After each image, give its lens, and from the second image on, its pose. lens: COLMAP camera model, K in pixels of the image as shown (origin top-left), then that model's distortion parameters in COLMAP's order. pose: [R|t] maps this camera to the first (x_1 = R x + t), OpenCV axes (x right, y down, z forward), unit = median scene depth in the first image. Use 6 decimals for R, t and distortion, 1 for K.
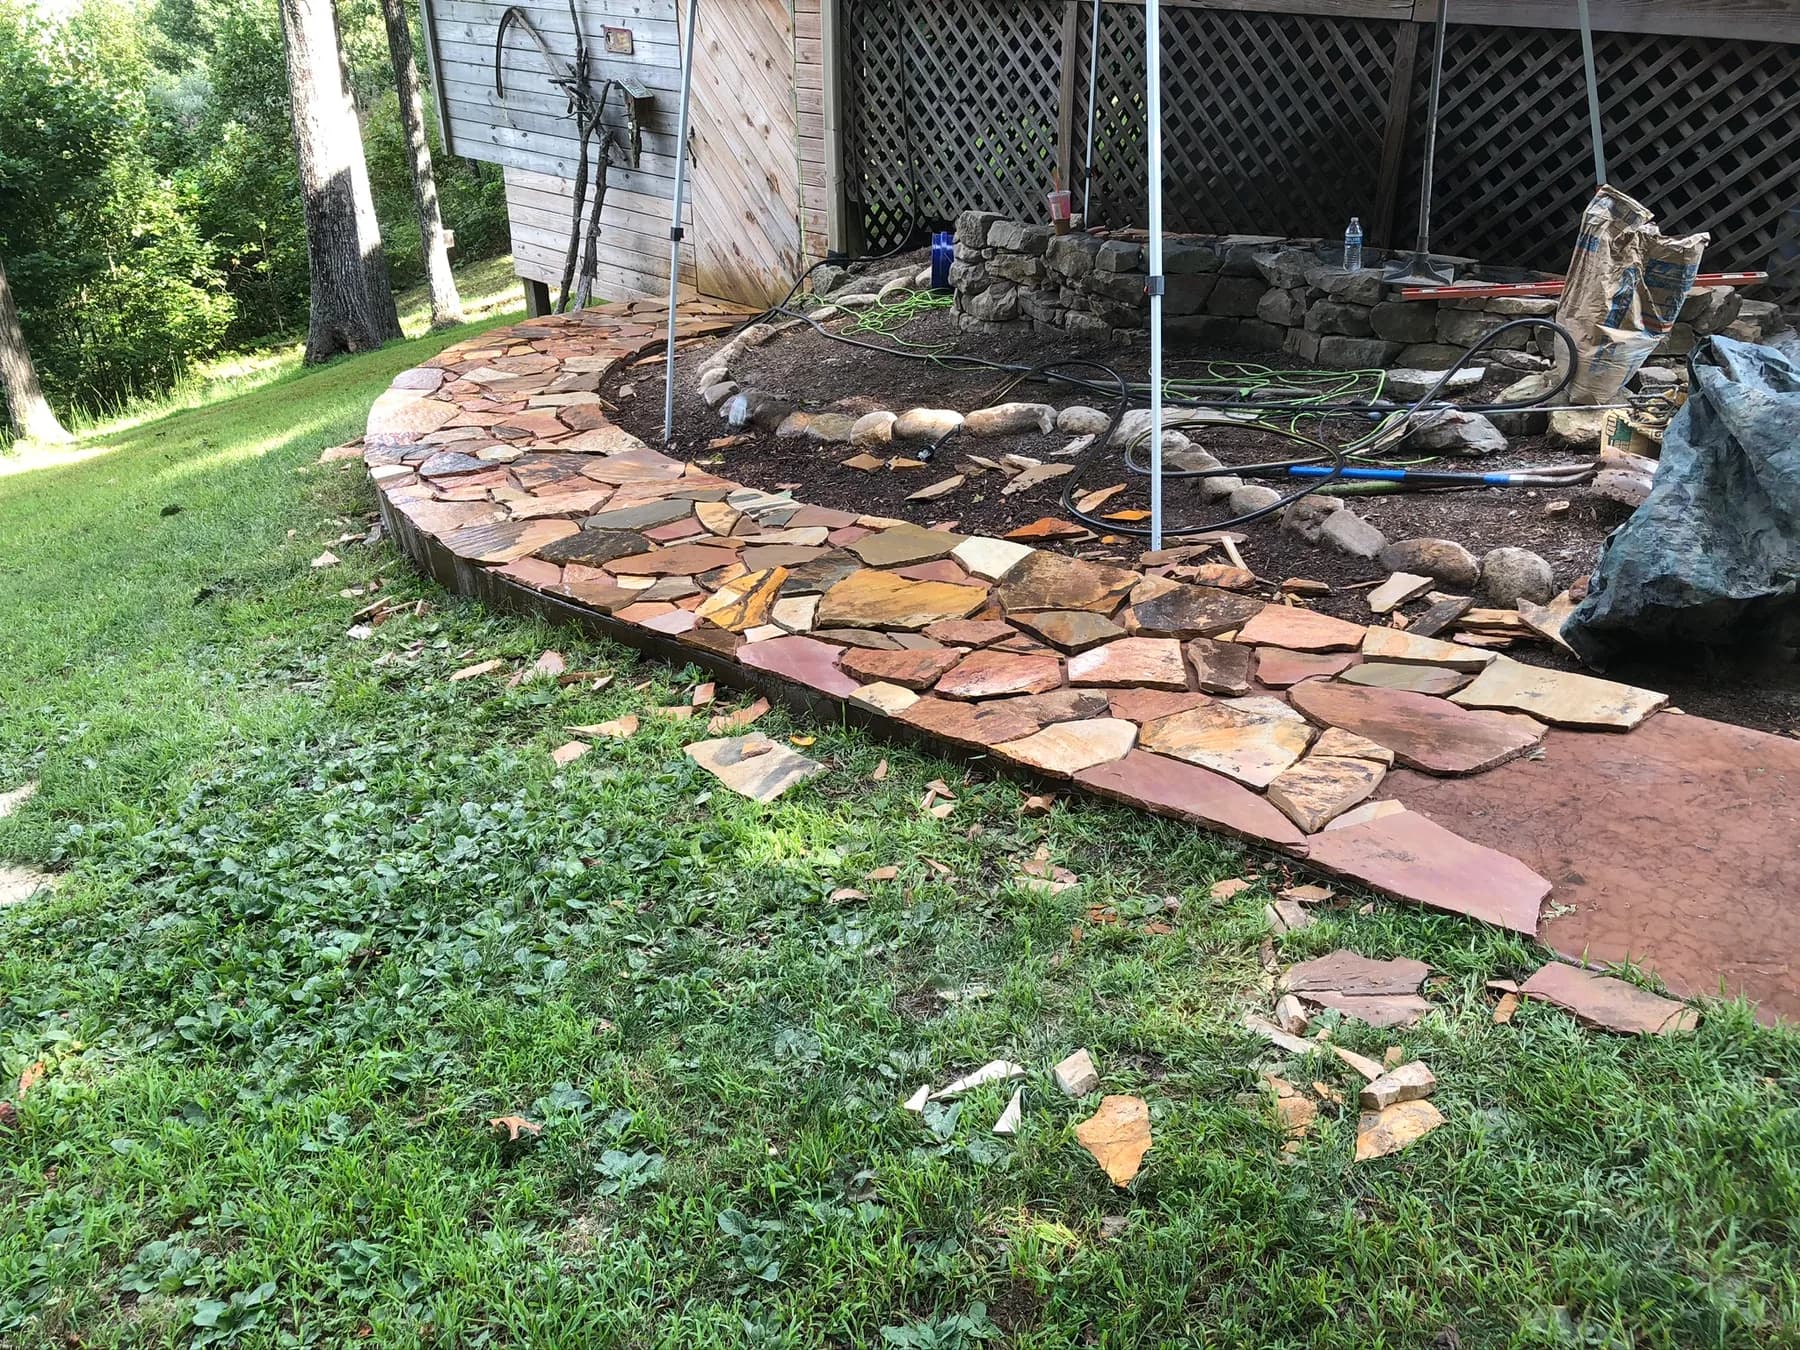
lens RADIAL K [[1415.1, 0, 900.0], [0, 1415.1, 675.0], [0, 0, 1]] dist [0.060391, -0.003229]
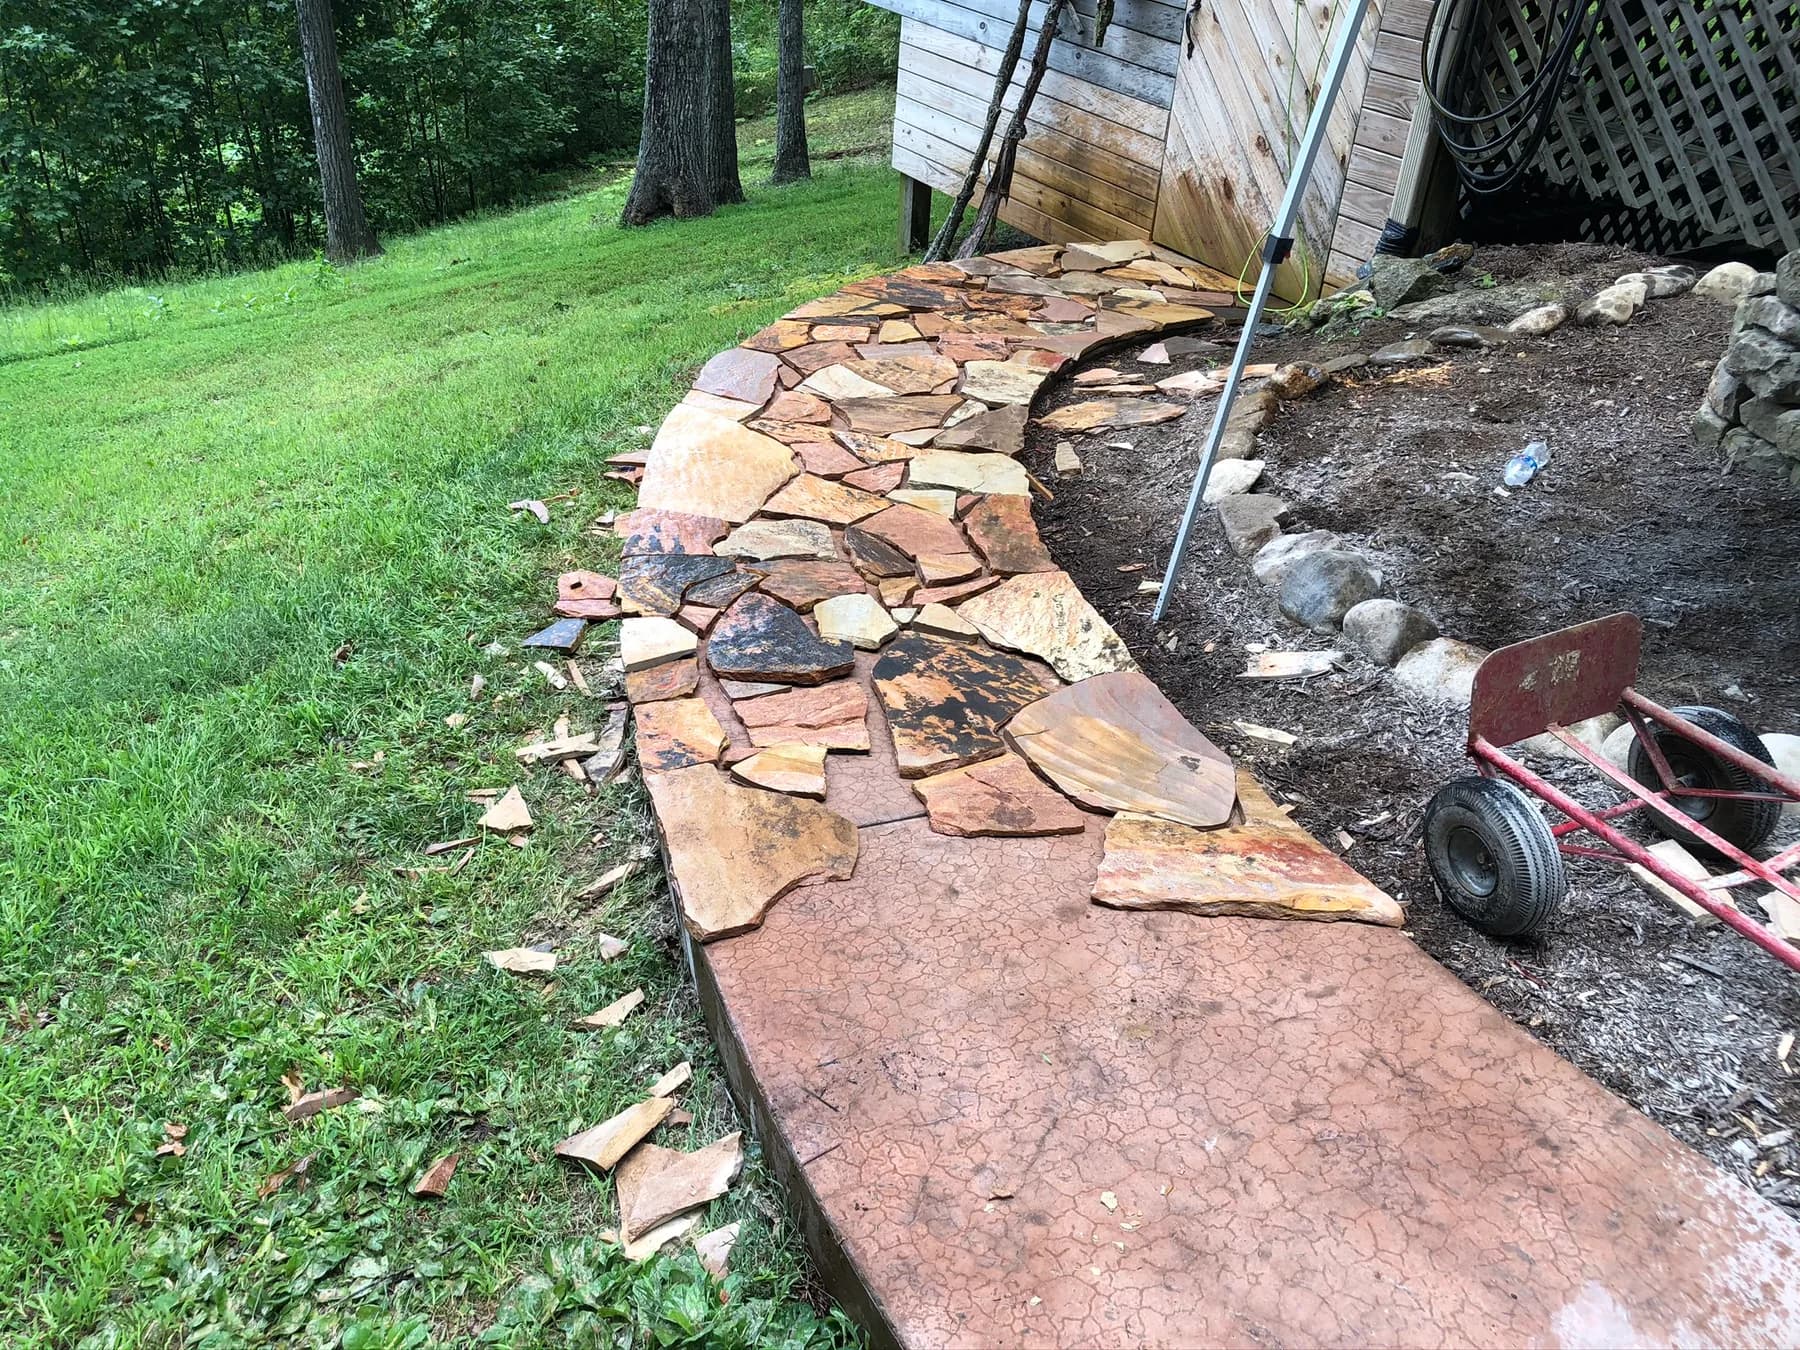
lens RADIAL K [[1445.0, 0, 900.0], [0, 1445.0, 675.0], [0, 0, 1]] dist [0.017006, -0.001463]
pose [[0.967095, 0.190019, -0.169176, -0.125660], [-0.174326, 0.979248, 0.103362, -0.143640], [0.185306, -0.070469, 0.980151, 0.350157]]
